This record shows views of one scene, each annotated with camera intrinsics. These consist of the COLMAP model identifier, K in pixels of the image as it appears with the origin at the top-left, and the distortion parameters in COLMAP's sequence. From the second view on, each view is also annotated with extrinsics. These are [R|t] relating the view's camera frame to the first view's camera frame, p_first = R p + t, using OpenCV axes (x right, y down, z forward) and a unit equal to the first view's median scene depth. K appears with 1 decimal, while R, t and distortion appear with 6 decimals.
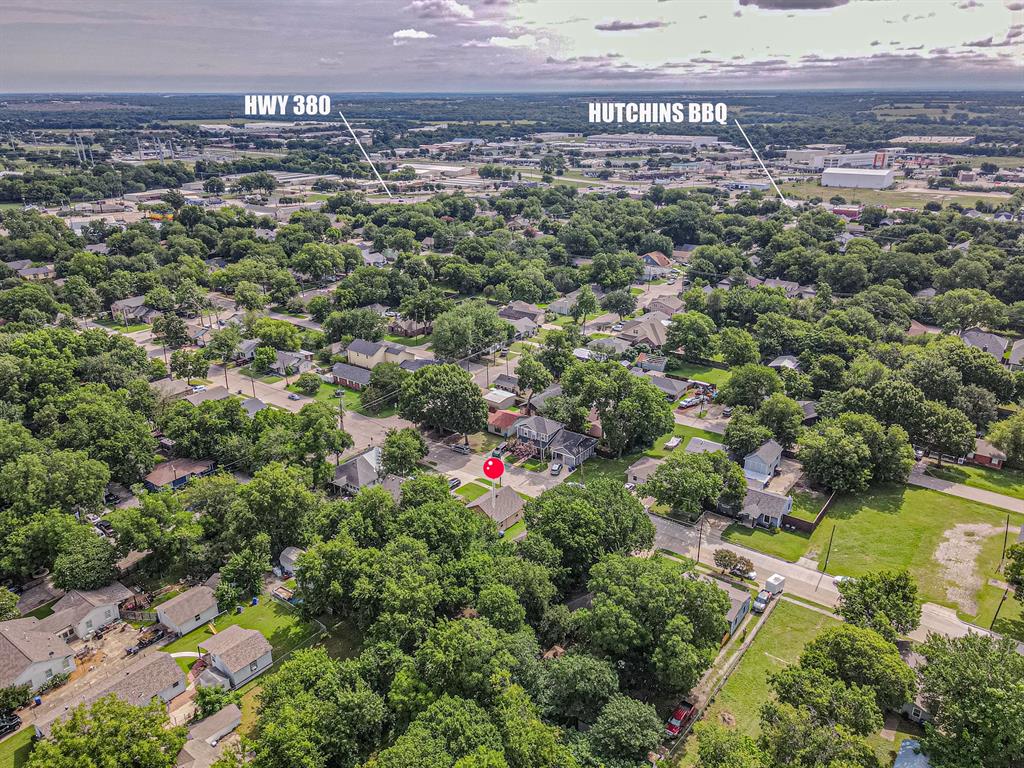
lens RADIAL K [[750.3, 0, 512.0], [0, 750.3, 384.0], [0, 0, 1]] dist [0.016678, 0.008127]
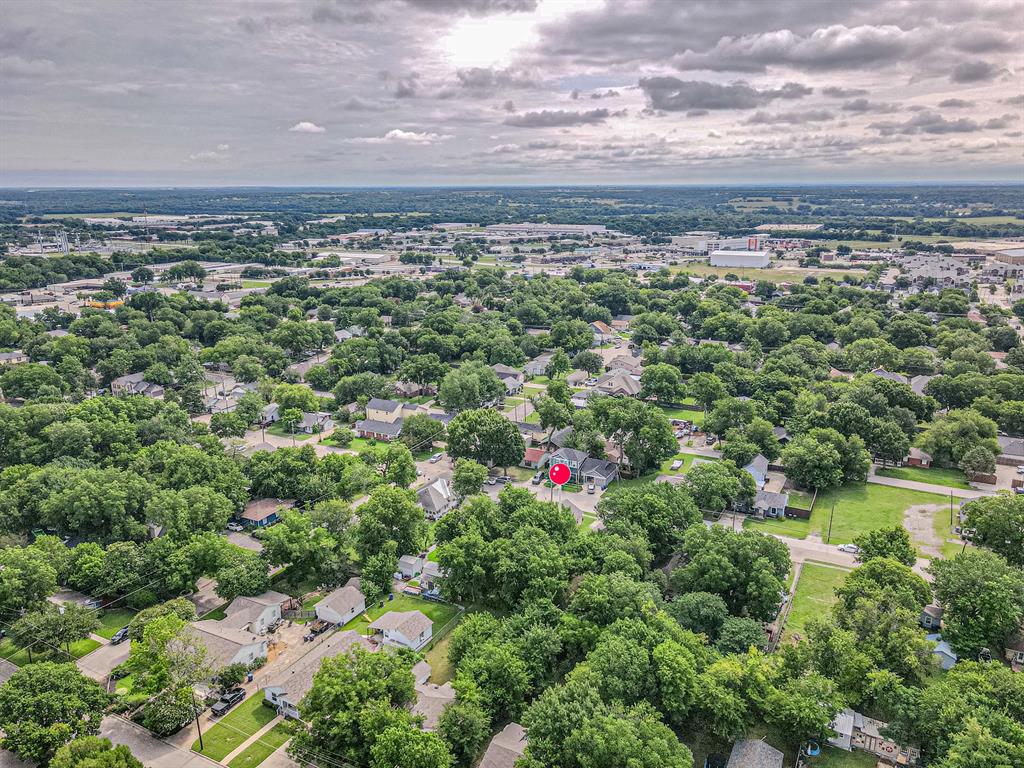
lens RADIAL K [[750.3, 0, 512.0], [0, 750.3, 384.0], [0, 0, 1]] dist [0.016678, 0.008127]
pose [[0.987963, -0.040176, 0.149383, -0.127614], [0.056801, 0.992446, -0.108744, 0.038476], [-0.143885, 0.115920, 0.982782, -0.090764]]
